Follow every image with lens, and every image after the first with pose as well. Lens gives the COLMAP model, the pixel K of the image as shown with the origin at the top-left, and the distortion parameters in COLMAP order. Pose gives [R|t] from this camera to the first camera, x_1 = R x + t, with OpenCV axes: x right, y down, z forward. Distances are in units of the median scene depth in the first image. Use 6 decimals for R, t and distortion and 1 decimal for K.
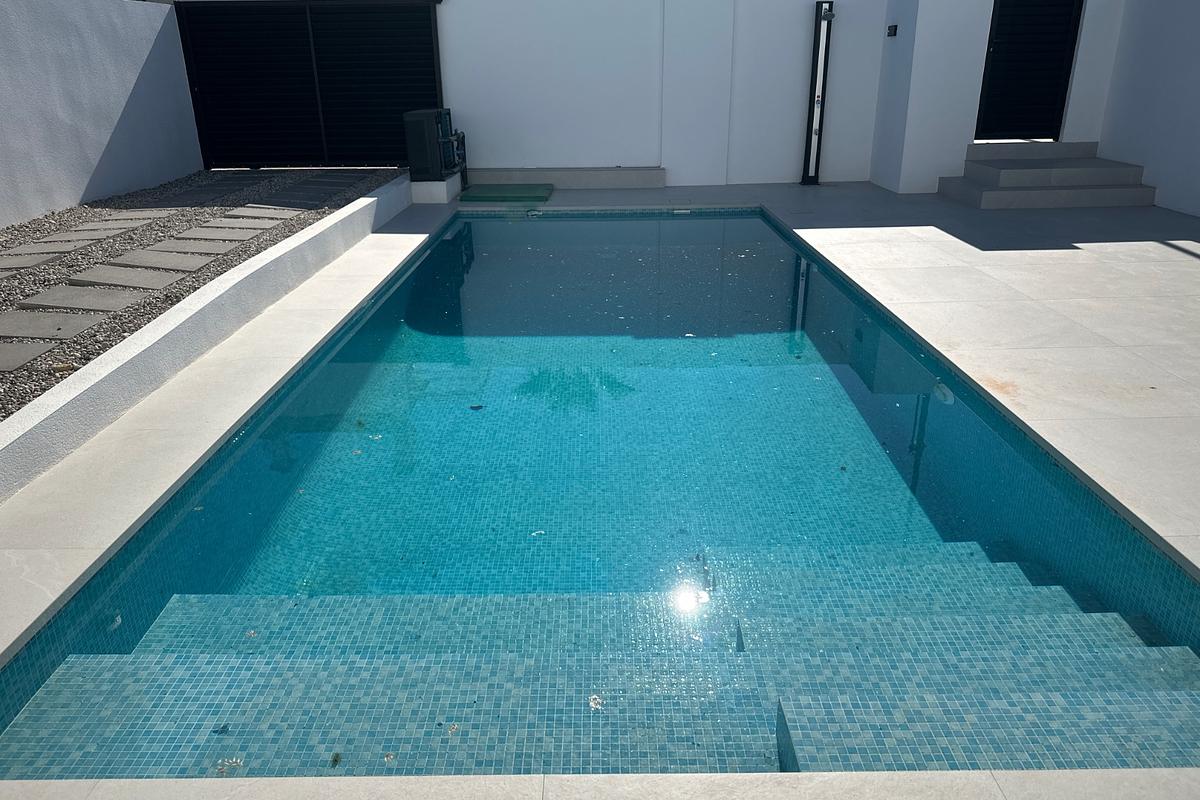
lens RADIAL K [[831.8, 0, 600.3], [0, 831.8, 397.2], [0, 0, 1]] dist [-0.008370, -0.001423]
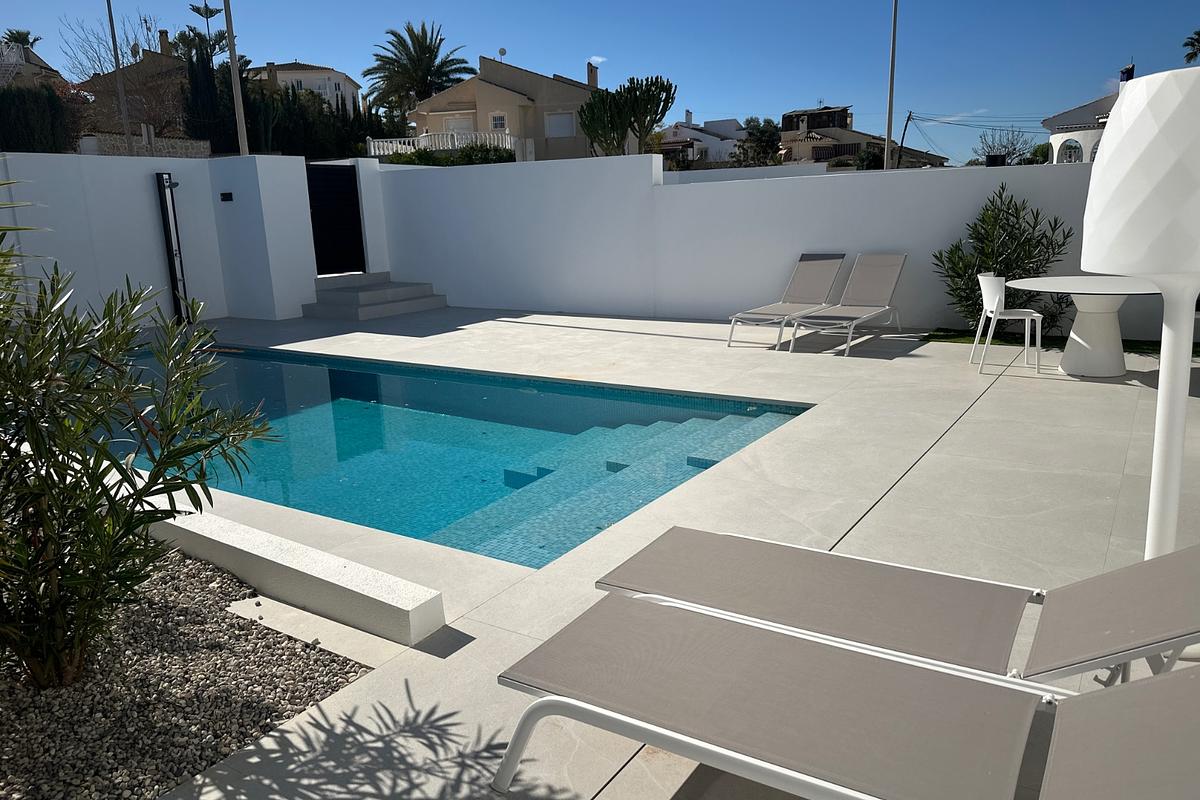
lens RADIAL K [[831.8, 0, 603.2], [0, 831.8, 400.8], [0, 0, 1]] dist [-0.008370, -0.001423]
pose [[0.548101, -0.186144, 0.815436, -0.417424], [0.323238, 0.946317, -0.001246, 0.028428], [-0.771429, 0.264262, 0.578846, -0.068453]]
